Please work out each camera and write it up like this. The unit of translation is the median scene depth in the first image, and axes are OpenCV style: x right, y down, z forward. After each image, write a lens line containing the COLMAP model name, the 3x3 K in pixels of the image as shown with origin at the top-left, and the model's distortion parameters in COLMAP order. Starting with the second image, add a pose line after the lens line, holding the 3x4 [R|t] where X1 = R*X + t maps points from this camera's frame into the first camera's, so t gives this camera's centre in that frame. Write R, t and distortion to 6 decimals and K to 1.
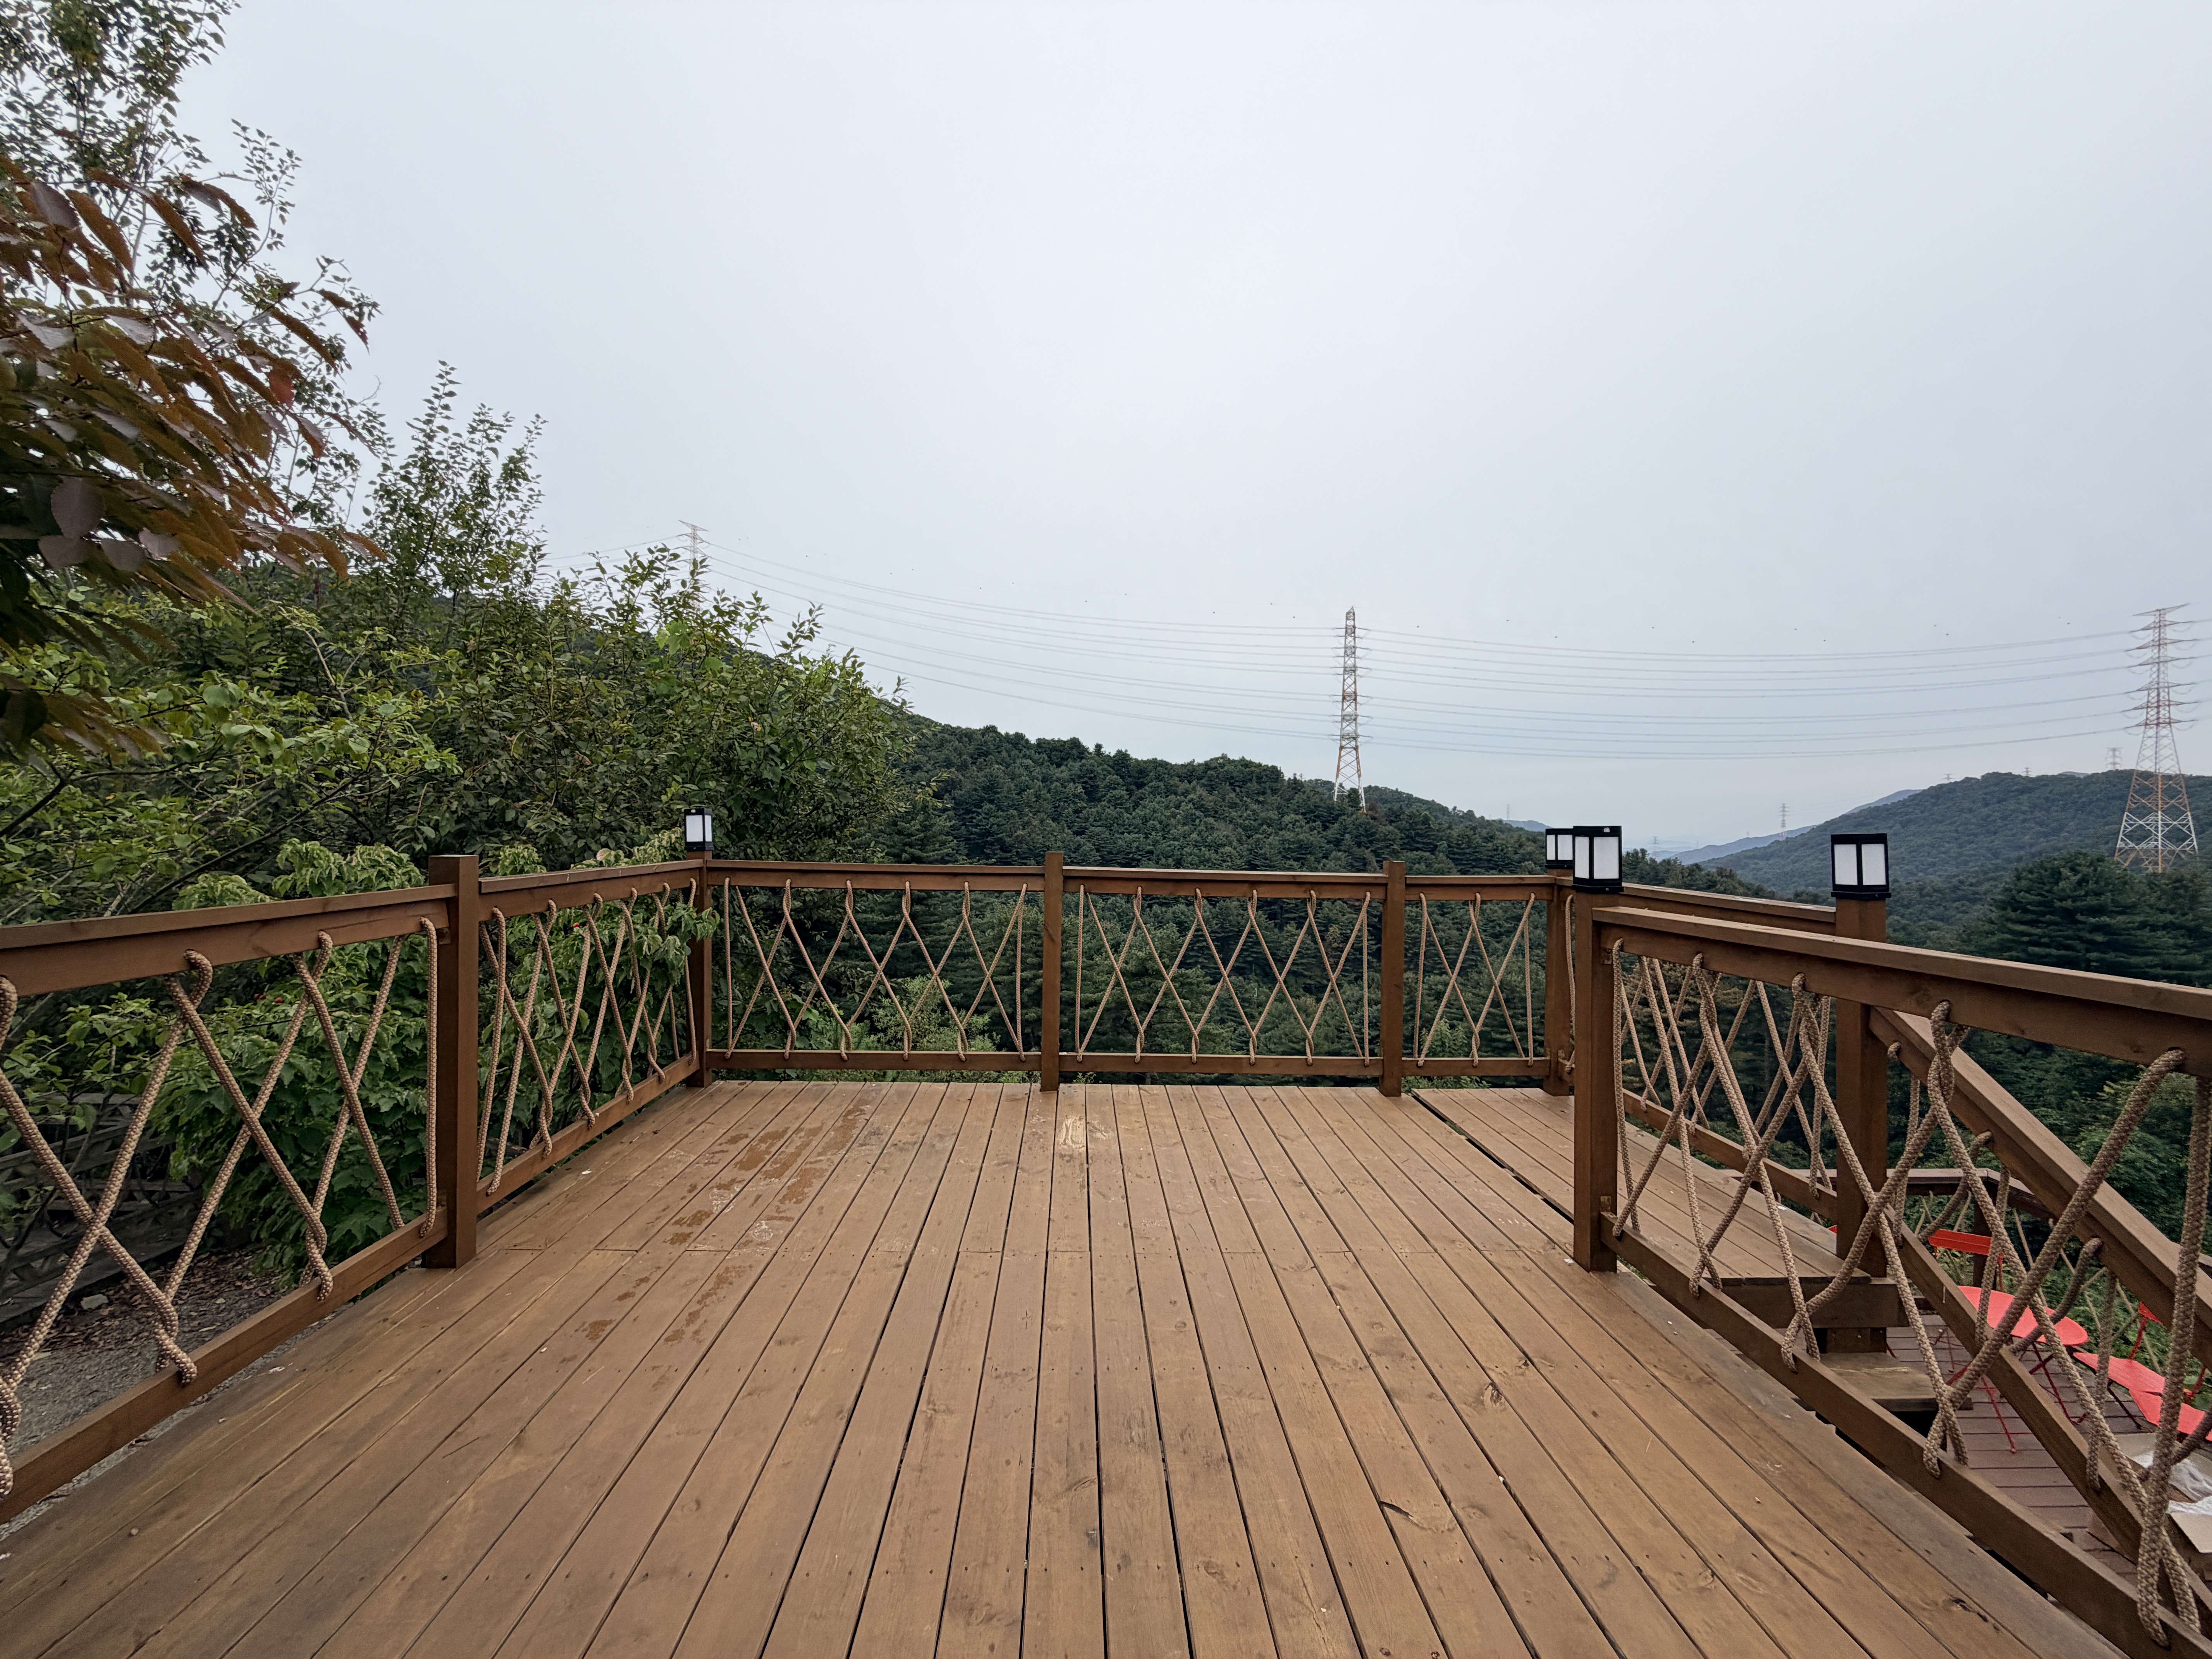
lens RADIAL K [[878.5, 0, 1110.6], [0, 878.5, 821.5], [0, 0, 1]] dist [-0.000674, -0.000036]
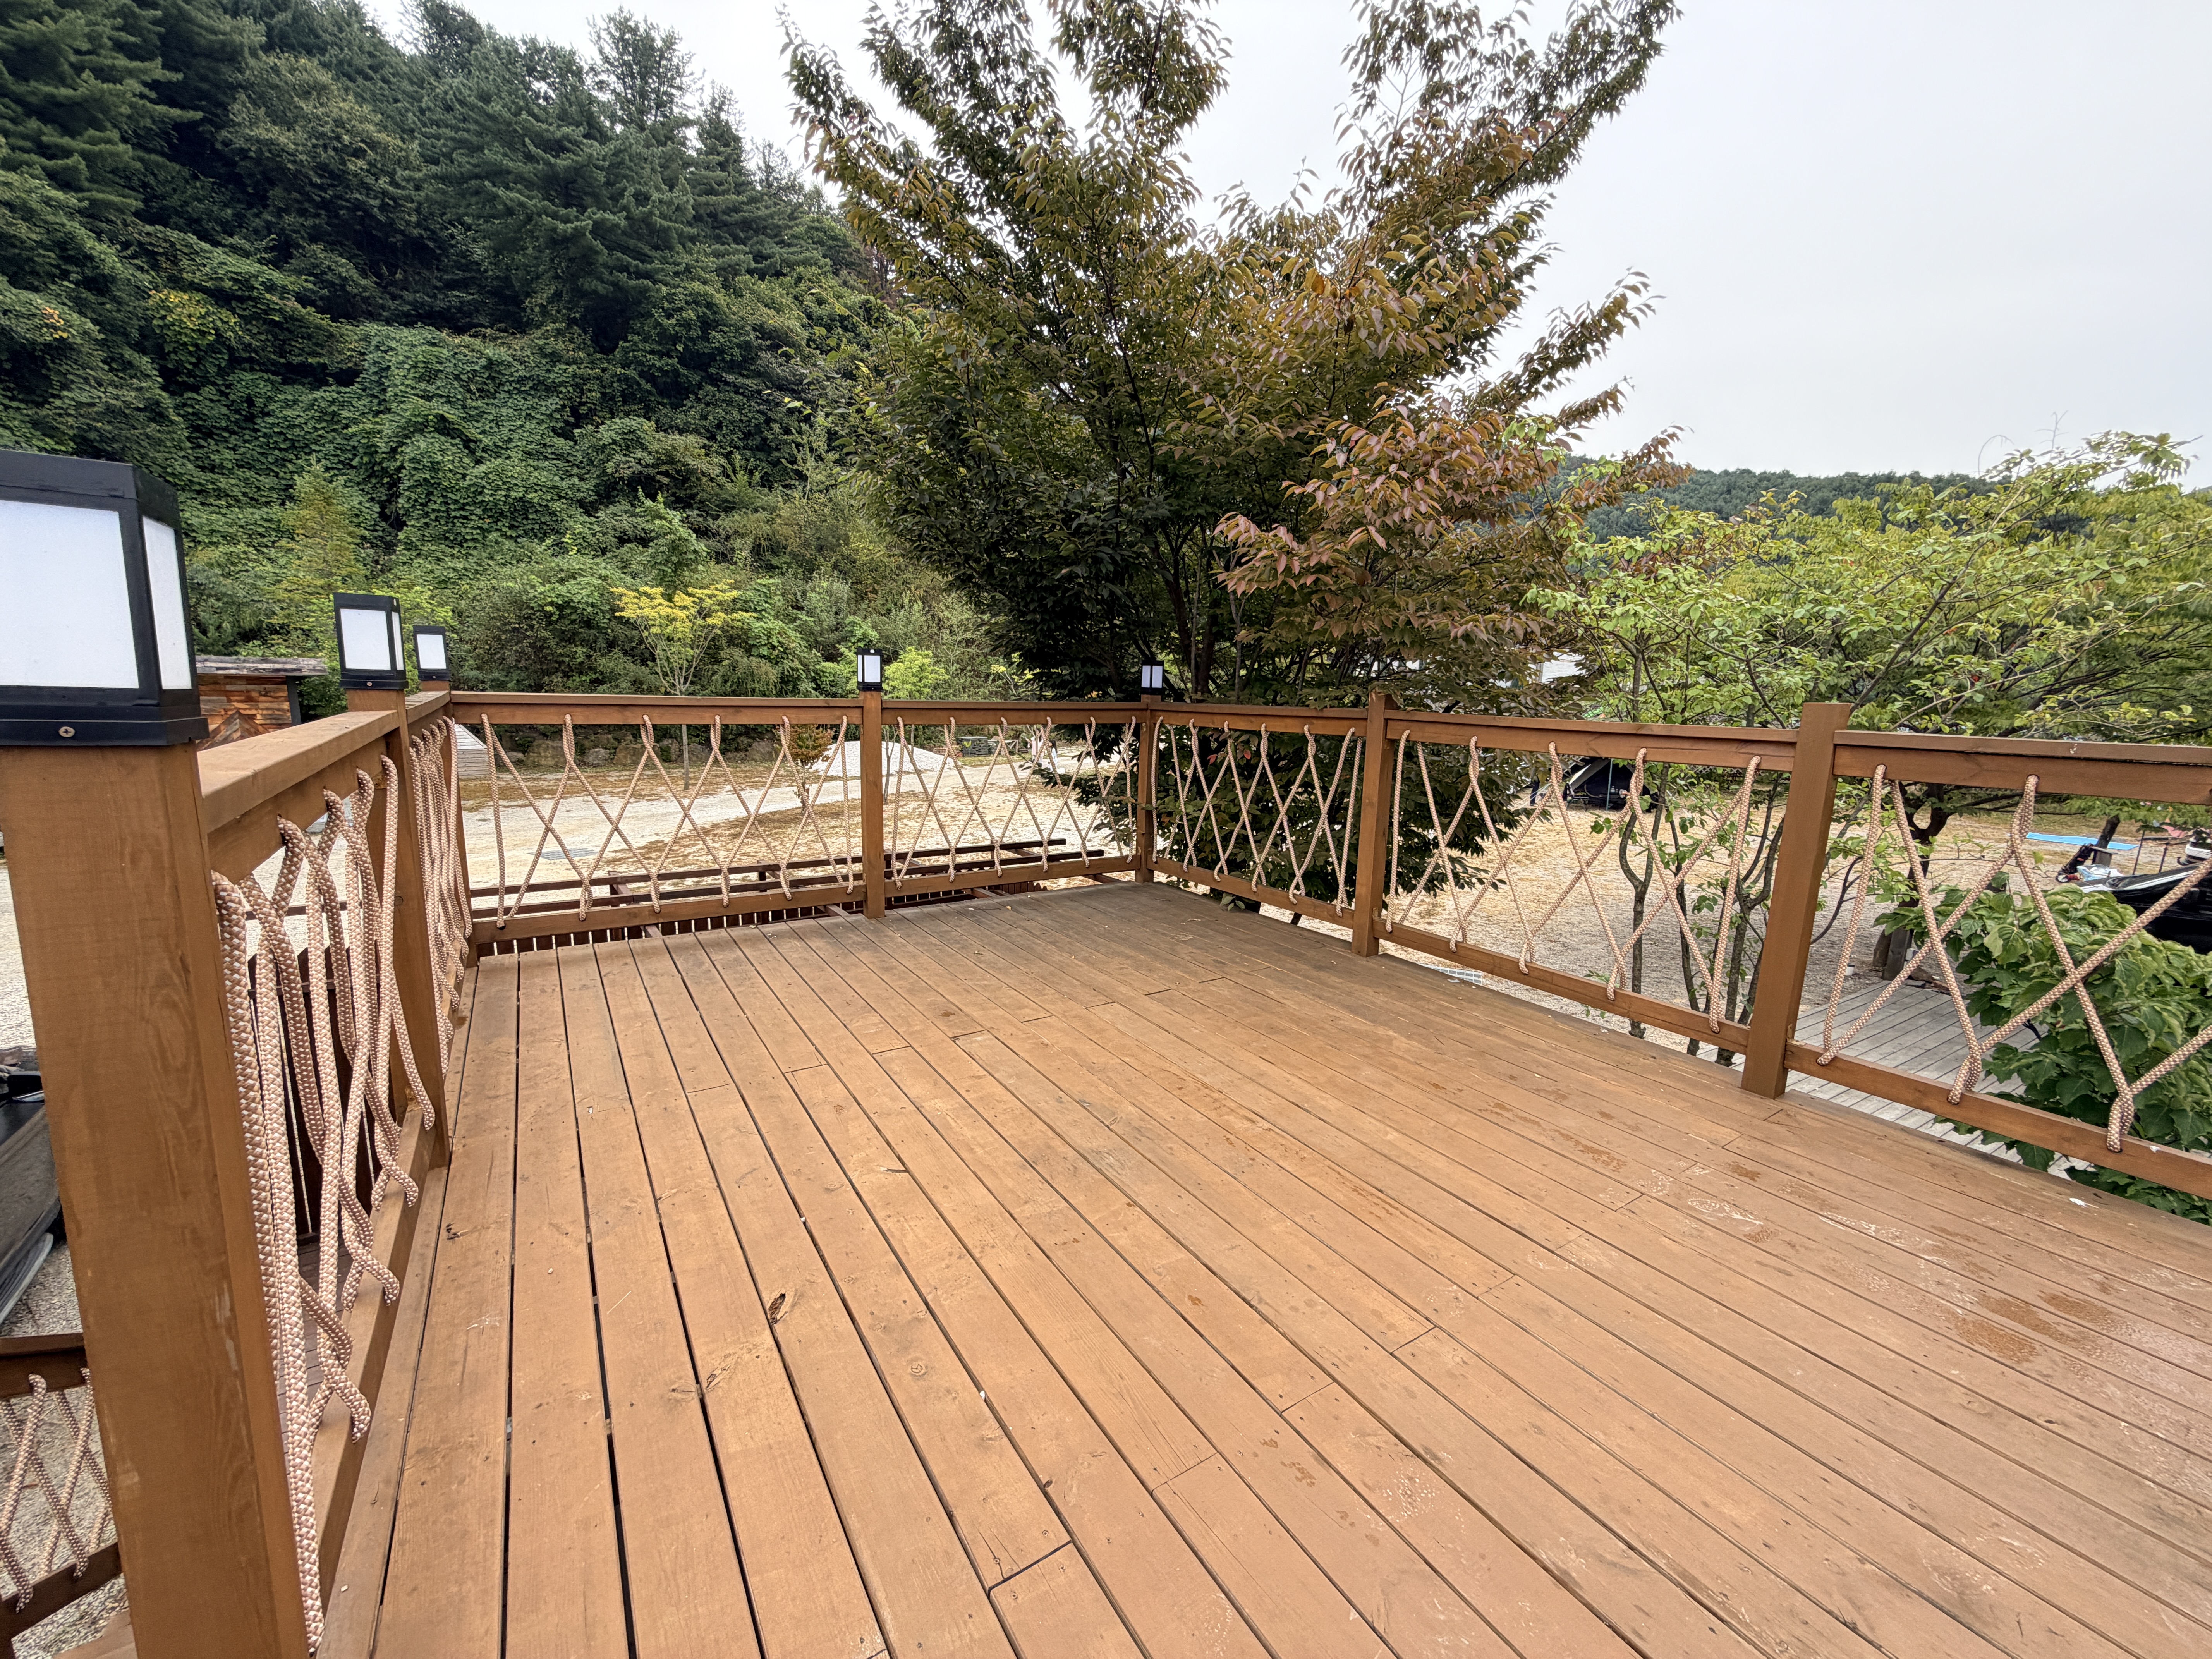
lens RADIAL K [[878.5, 0, 1112.2], [0, 878.5, 820.6], [0, 0, 1]] dist [-0.000674, -0.000036]
pose [[-0.854310, 0.043350, -0.517952, 0.498341], [-0.034710, 0.989533, 0.140070, 0.060406], [0.518603, 0.137641, -0.843864, 1.555100]]
